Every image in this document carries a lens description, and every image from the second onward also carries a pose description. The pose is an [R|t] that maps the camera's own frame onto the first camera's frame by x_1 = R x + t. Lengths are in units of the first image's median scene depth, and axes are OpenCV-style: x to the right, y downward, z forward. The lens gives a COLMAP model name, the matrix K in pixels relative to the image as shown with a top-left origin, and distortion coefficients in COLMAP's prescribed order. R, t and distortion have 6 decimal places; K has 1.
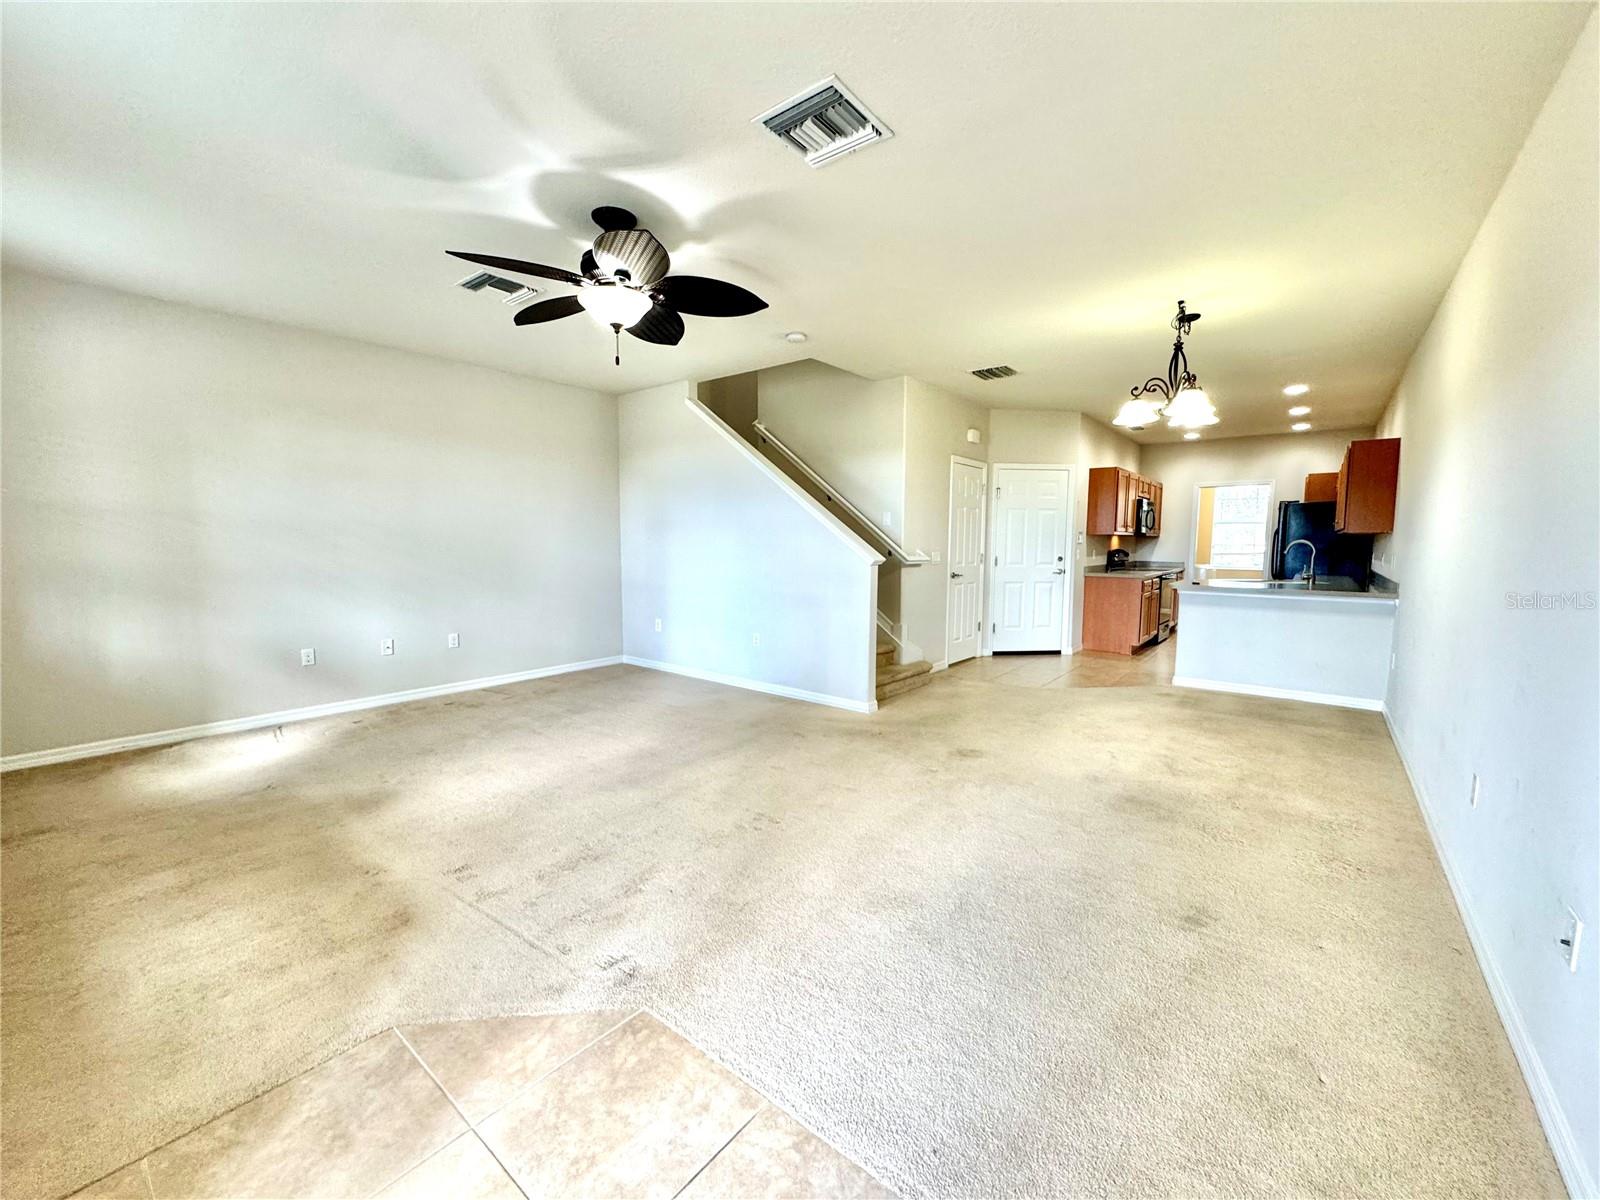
lens RADIAL K [[639.3, 0, 798.5], [0, 639.3, 596.8], [0, 0, 1]] dist [-0.003671, 0.000941]
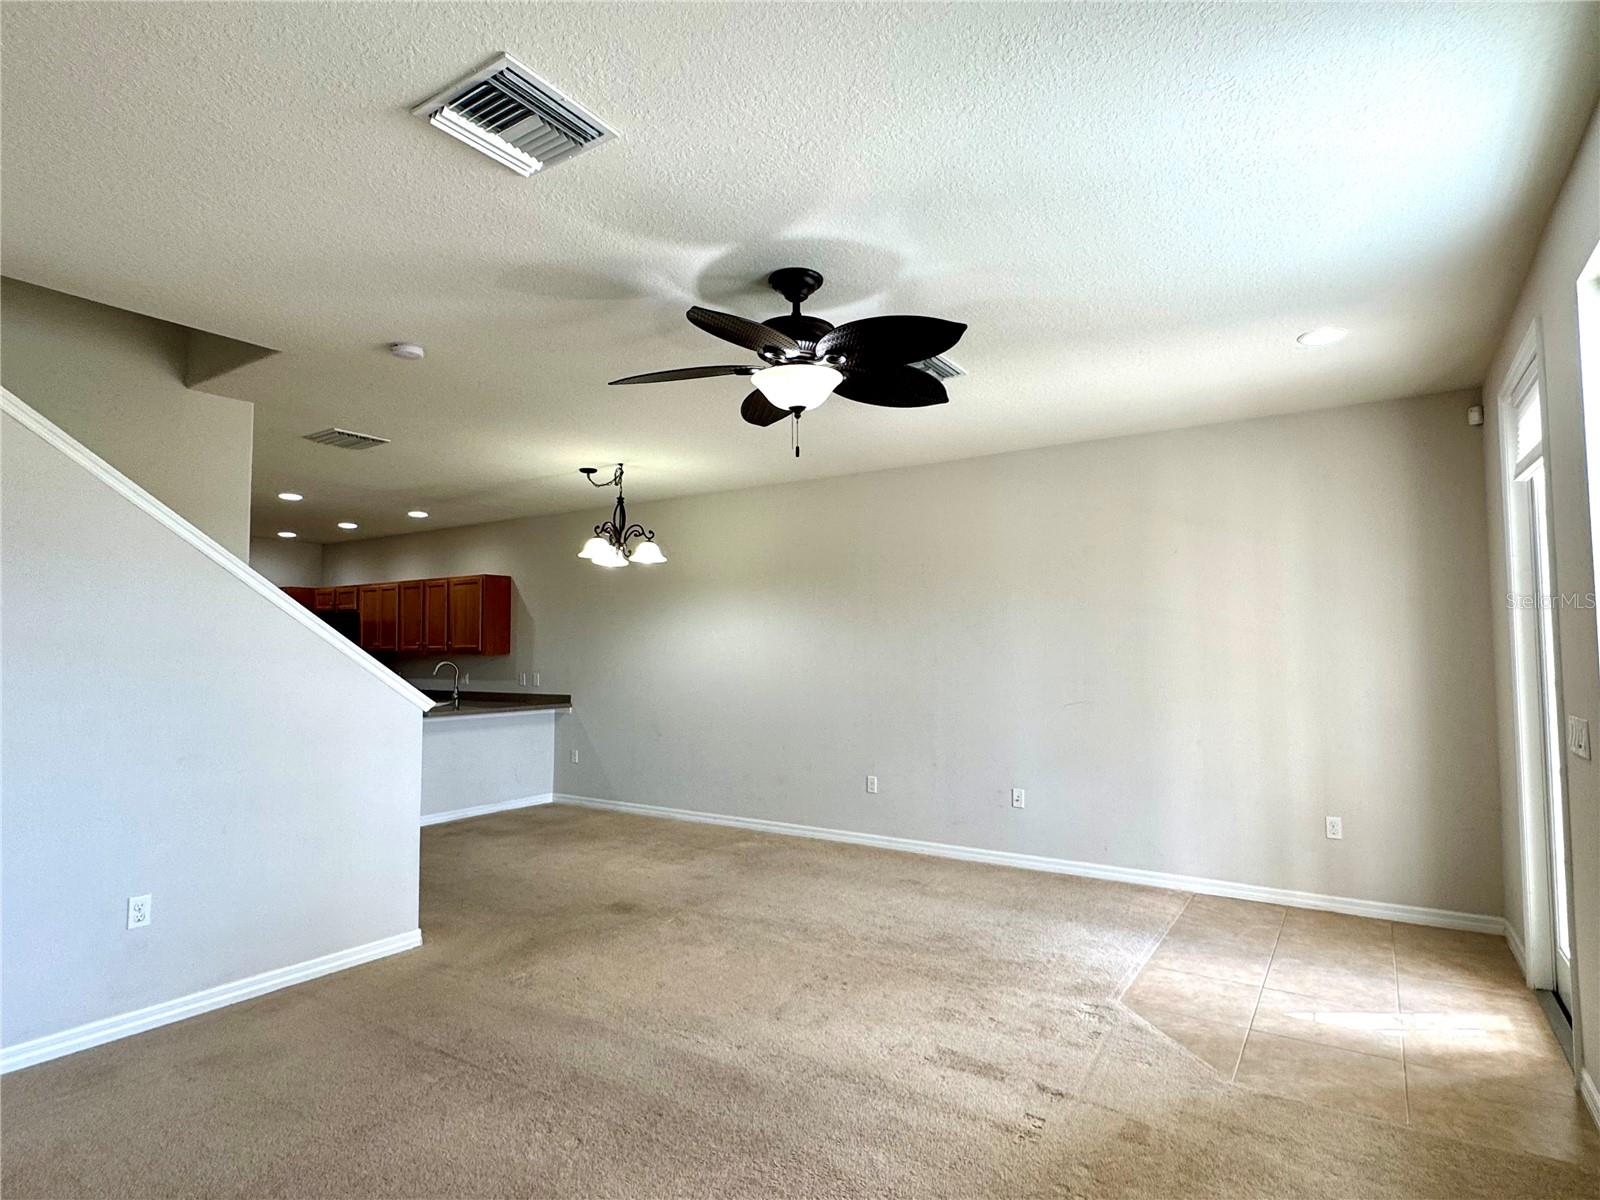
lens RADIAL K [[861.0, 0, 799.4], [0, 861.0, 600.7], [0, 0, 1]] dist [-0.002895, 0.000181]
pose [[-0.094010, 0.053974, 0.994107, -0.843621], [0.092823, 0.994655, -0.045226, -0.090338], [-0.991235, 0.088024, -0.098517, 0.716742]]
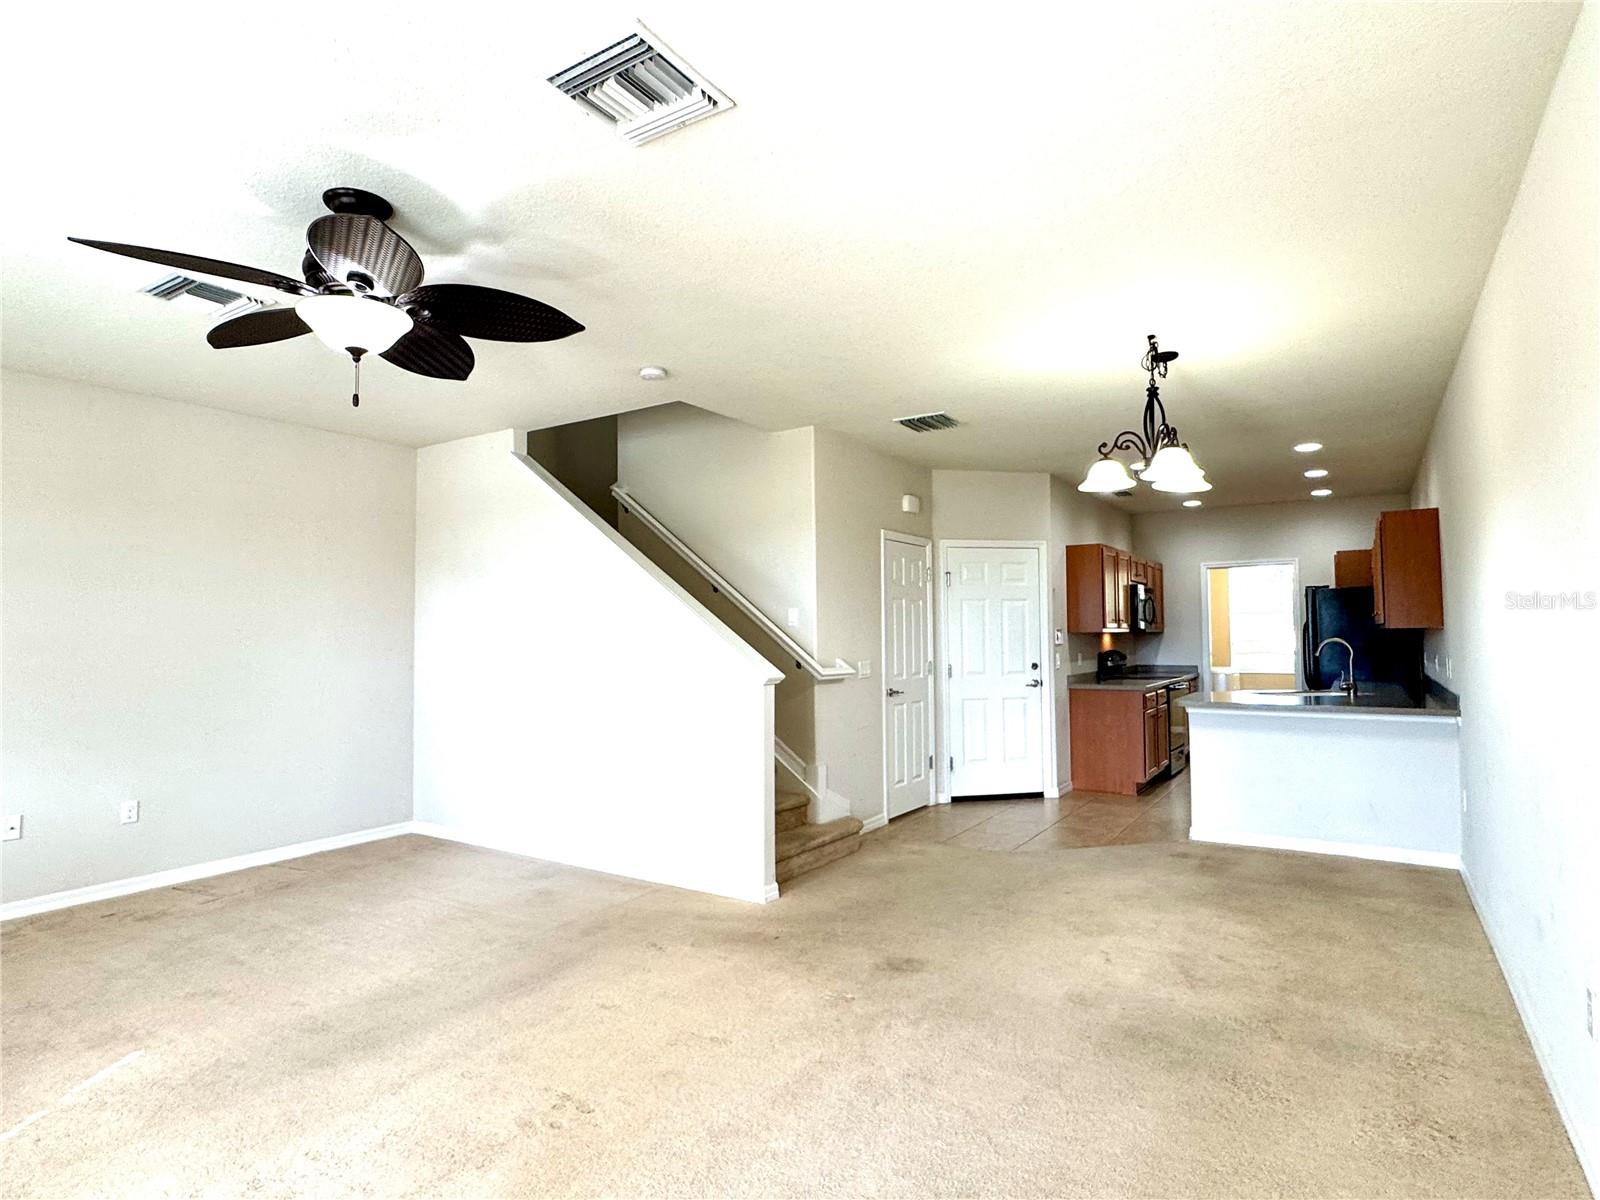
lens RADIAL K [[861.0, 0, 793.9], [0, 861.0, 598.1], [0, 0, 1]] dist [-0.002895, 0.000181]
pose [[0.995183, -0.009162, 0.097603, 0.056785], [0.022059, 0.991018, -0.131893, -0.019388], [-0.095518, 0.133411, 0.986447, 0.051901]]
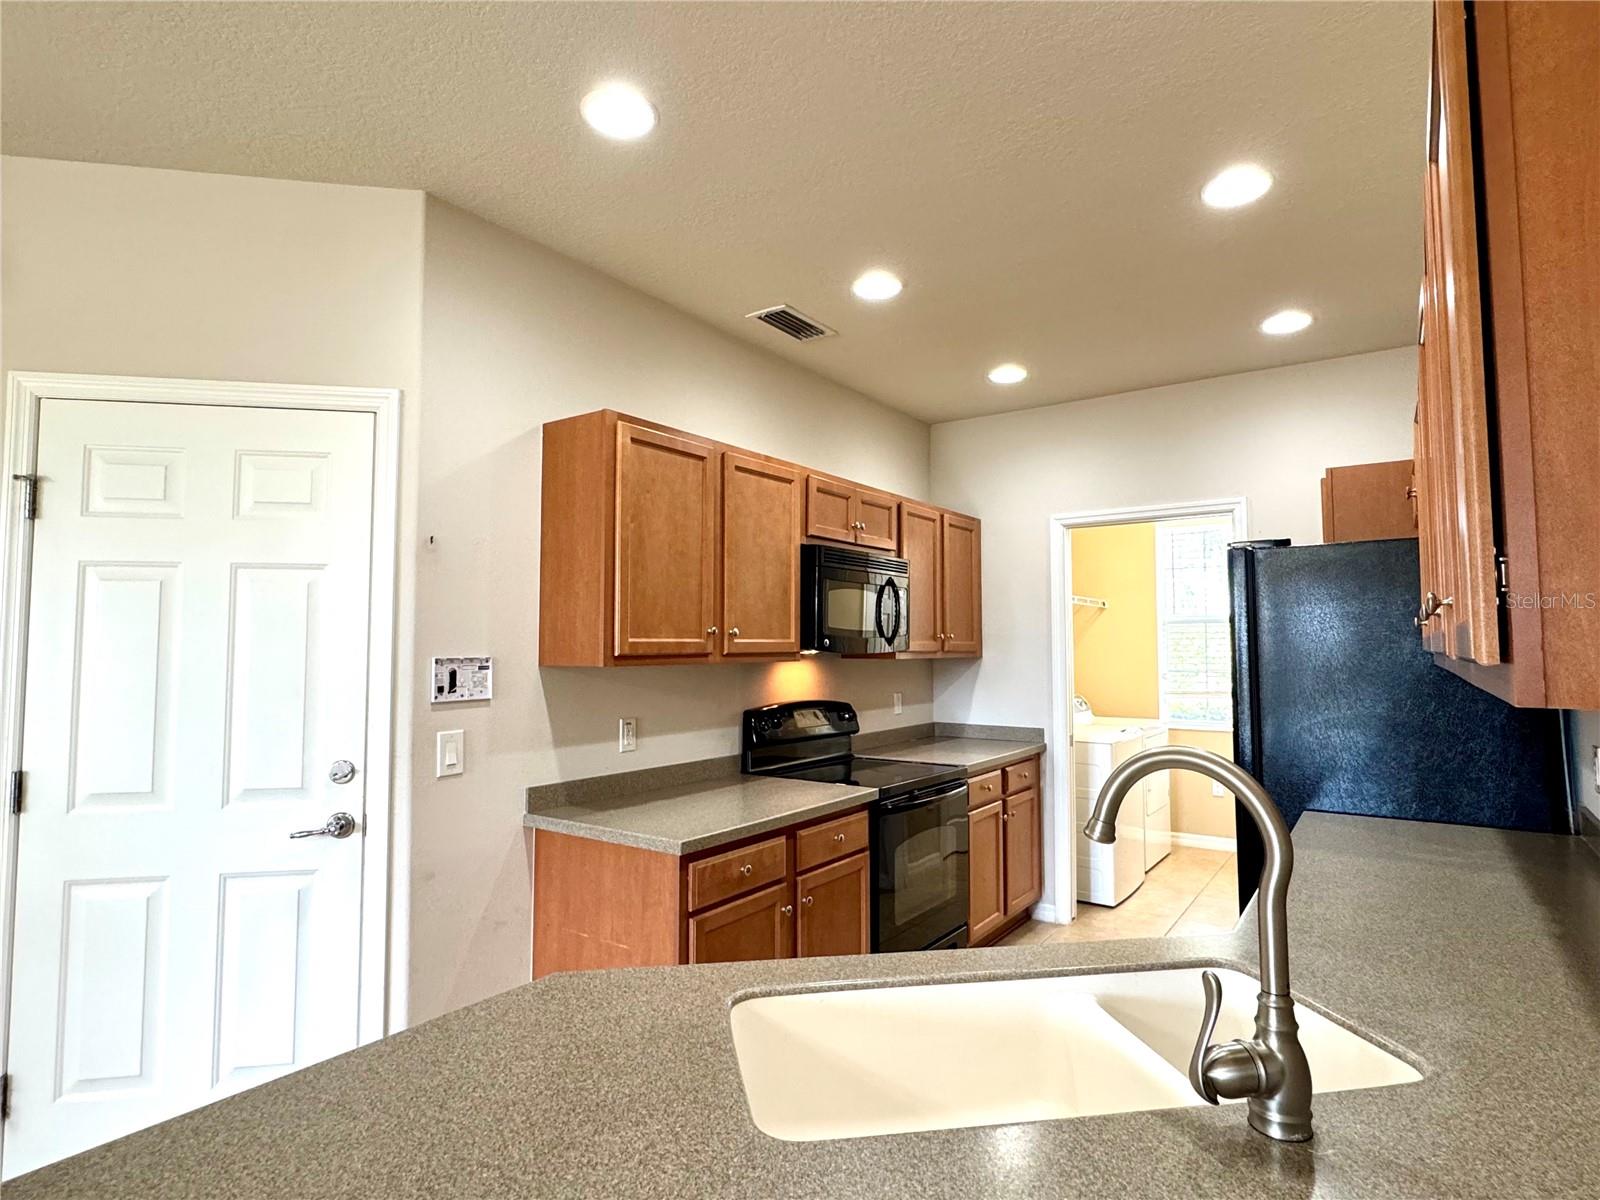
lens RADIAL K [[861.0, 0, 798.7], [0, 861.0, 598.2], [0, 0, 1]] dist [-0.002895, 0.000181]
pose [[0.997791, -0.001827, 0.066399, 0.893259], [0.011433, 0.989427, -0.144579, -0.120431], [-0.065433, 0.145019, 0.987263, 1.059732]]
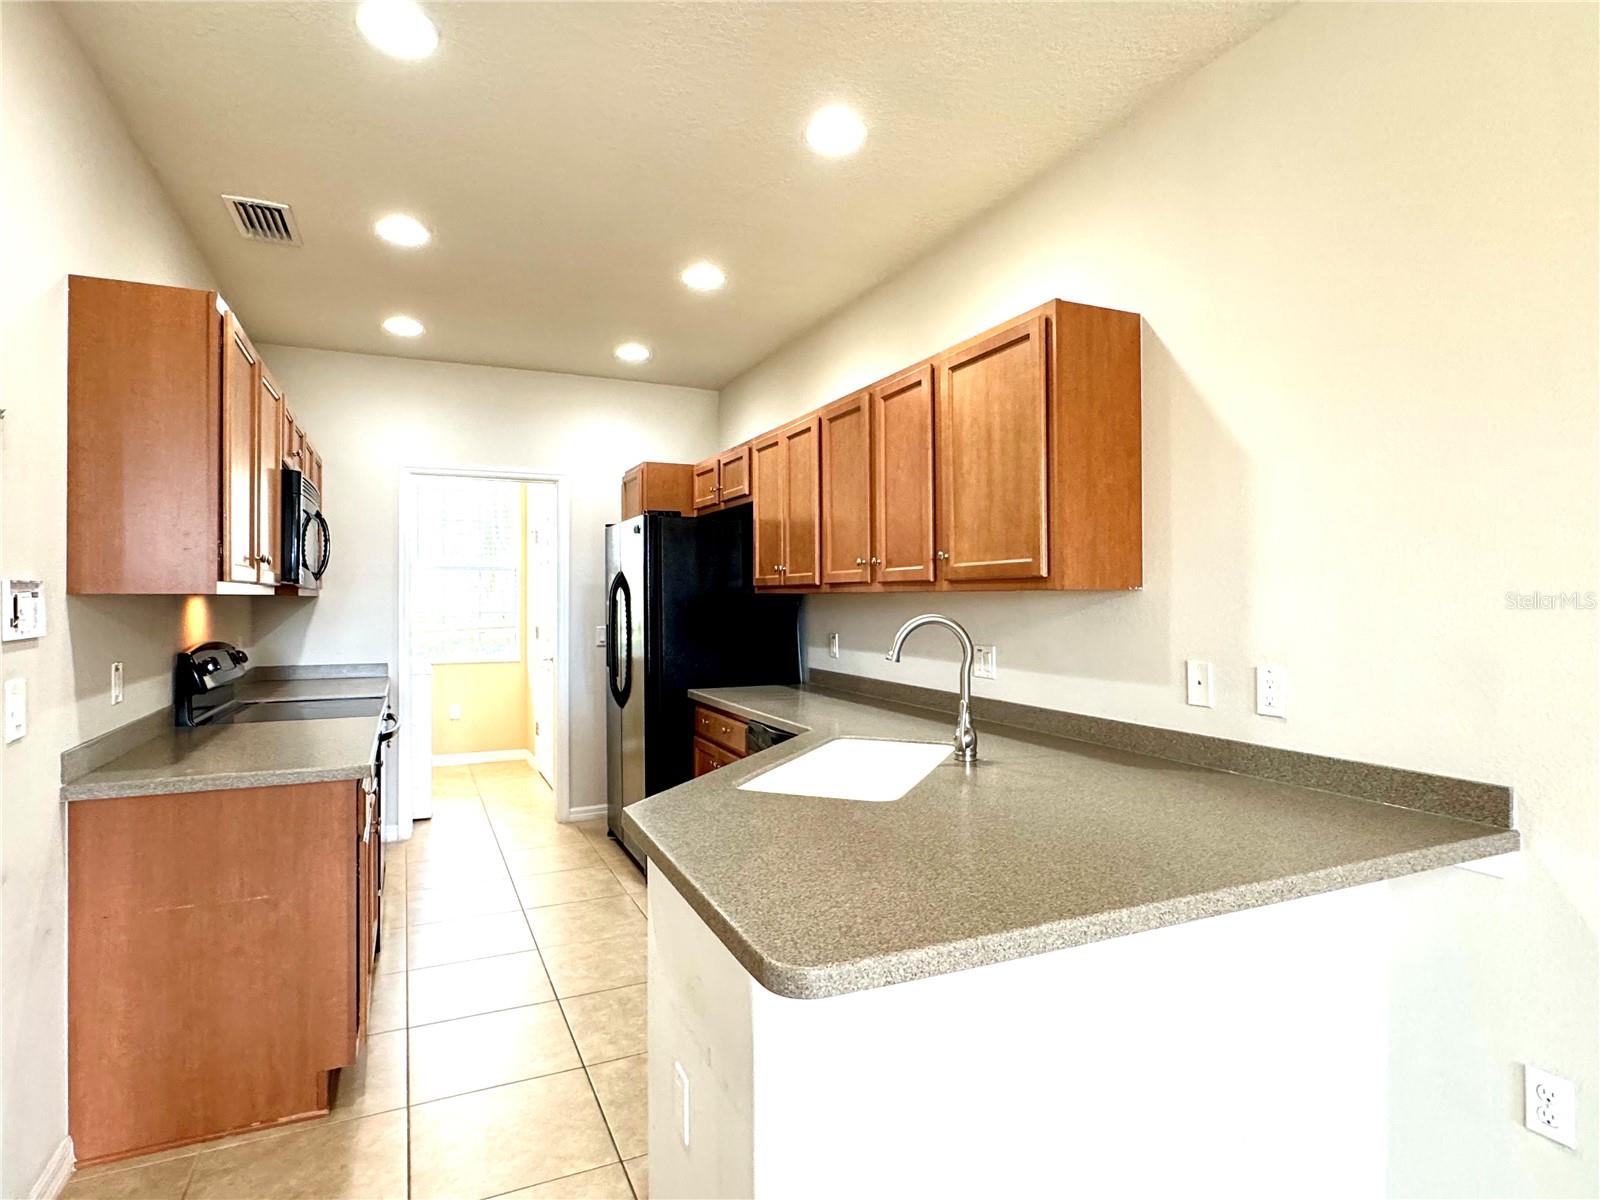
lens RADIAL K [[861.0, 0, 800.2], [0, 861.0, 596.1], [0, 0, 1]] dist [-0.002895, 0.000181]
pose [[0.446318, -0.003752, 0.894867, 0.518031], [0.083865, 0.995765, -0.037653, -0.111664], [-0.890936, 0.091853, 0.444743, 1.119760]]
